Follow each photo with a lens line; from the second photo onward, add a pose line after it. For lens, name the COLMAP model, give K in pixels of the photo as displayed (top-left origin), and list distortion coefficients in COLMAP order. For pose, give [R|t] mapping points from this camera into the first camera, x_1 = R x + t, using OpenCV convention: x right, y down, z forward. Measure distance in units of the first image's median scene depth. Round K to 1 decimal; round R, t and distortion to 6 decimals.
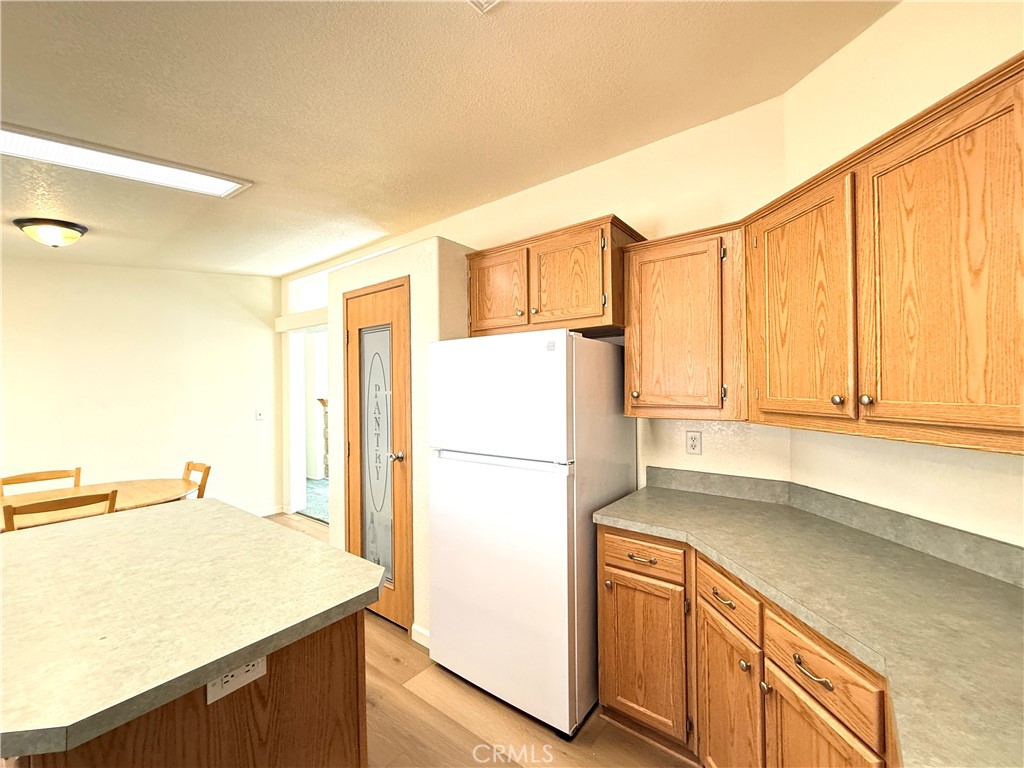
lens RADIAL K [[419.7, 0, 510.9], [0, 419.7, 384.5], [0, 0, 1]] dist [-0.002009, 0.000870]
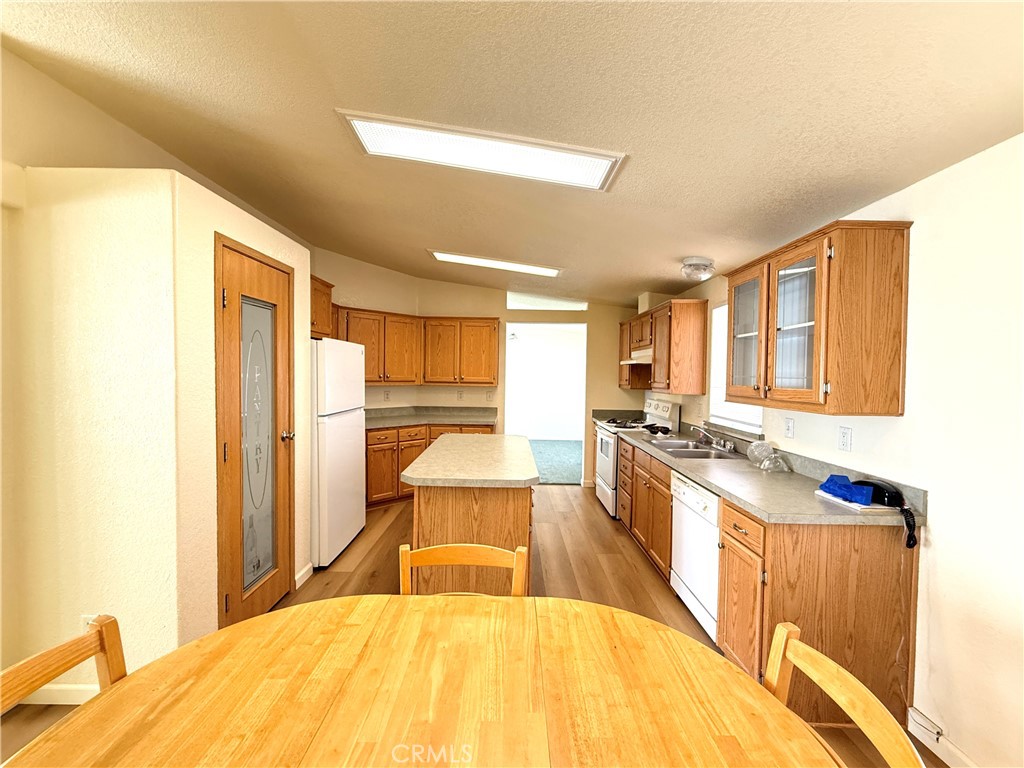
lens RADIAL K [[419.7, 0, 511.6], [0, 419.7, 382.1], [0, 0, 1]] dist [-0.002009, 0.000870]
pose [[-0.613308, -0.016923, 0.789663, -1.440759], [-0.014451, 0.999844, 0.010203, 0.018460], [-0.789712, -0.005154, -0.613456, 1.200993]]
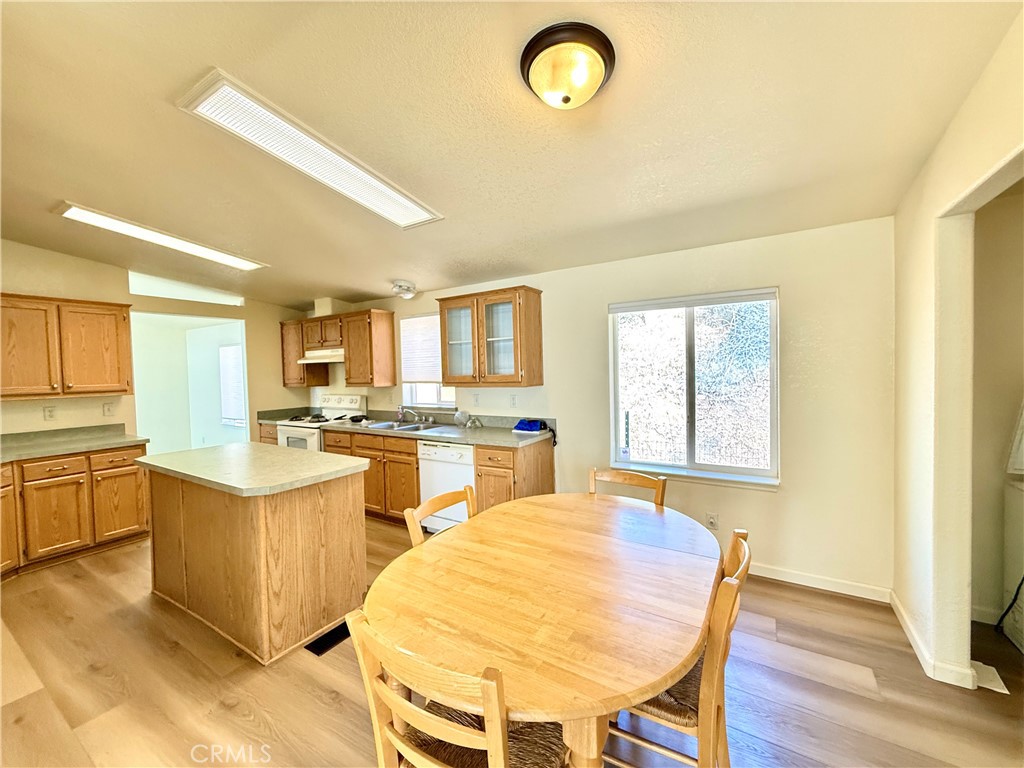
lens RADIAL K [[419.7, 0, 499.8], [0, 419.7, 382.3], [0, 0, 1]] dist [-0.002009, 0.000870]
pose [[-0.995045, 0.035800, -0.092760, -0.989514], [0.033686, 0.999138, 0.024261, 0.022385], [0.093549, 0.021016, -0.995393, 1.691851]]
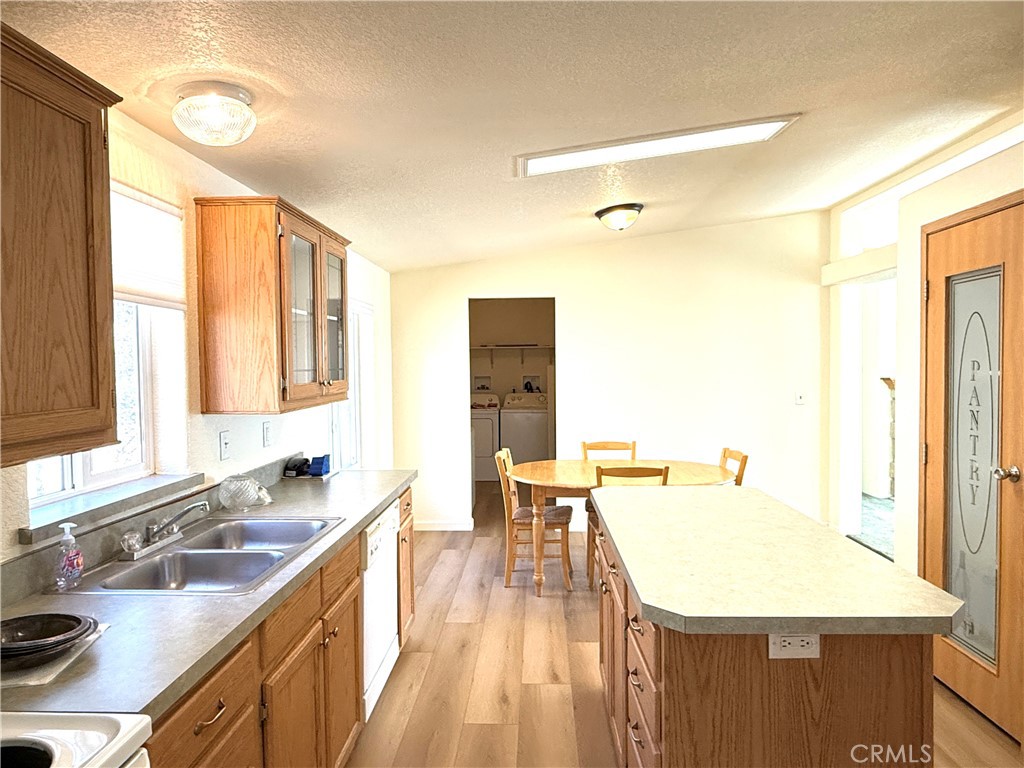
lens RADIAL K [[643.2, 0, 509.7], [0, 643.2, 384.9], [0, 0, 1]] dist [-0.006469, 0.007173]
pose [[0.576187, 0.030521, -0.816748, 0.087433], [0.009404, 0.998989, 0.043965, -0.013807], [0.817264, -0.033013, 0.575317, -0.182587]]
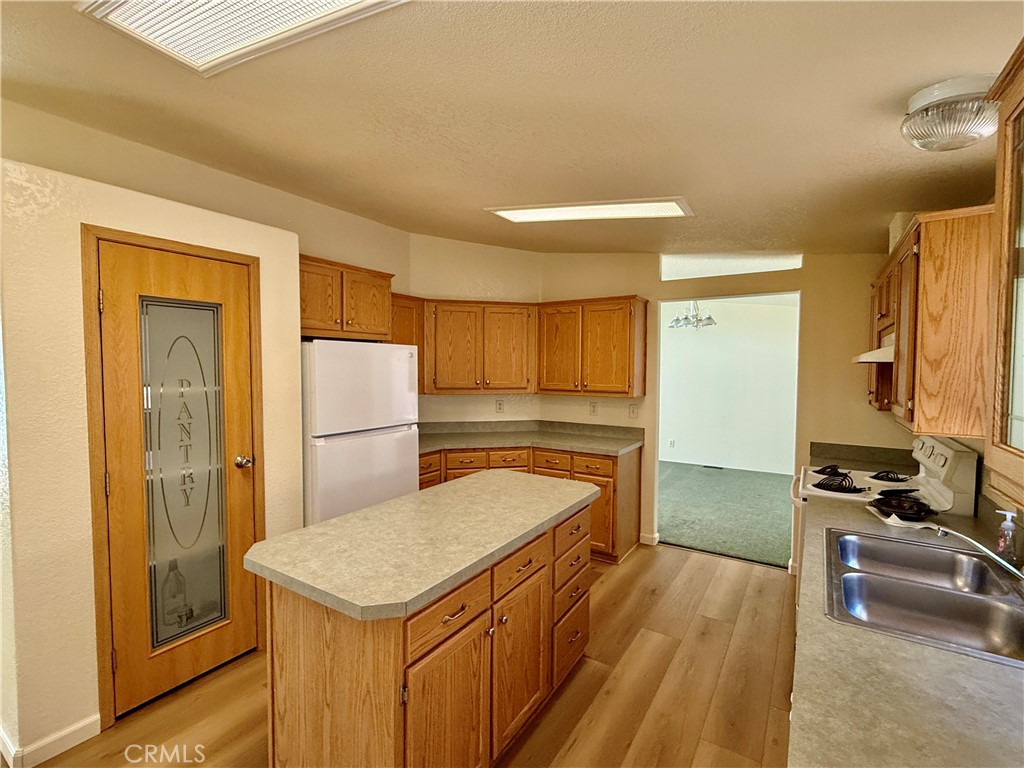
lens RADIAL K [[470.1, 0, 511.1], [0, 470.1, 383.9], [0, 0, 1]] dist [-0.002066, 0.001026]
pose [[-0.085566, -0.027393, 0.995956, -1.279160], [-0.010920, 0.999588, 0.026554, -0.021230], [-0.996273, -0.008604, -0.085830, 0.533557]]
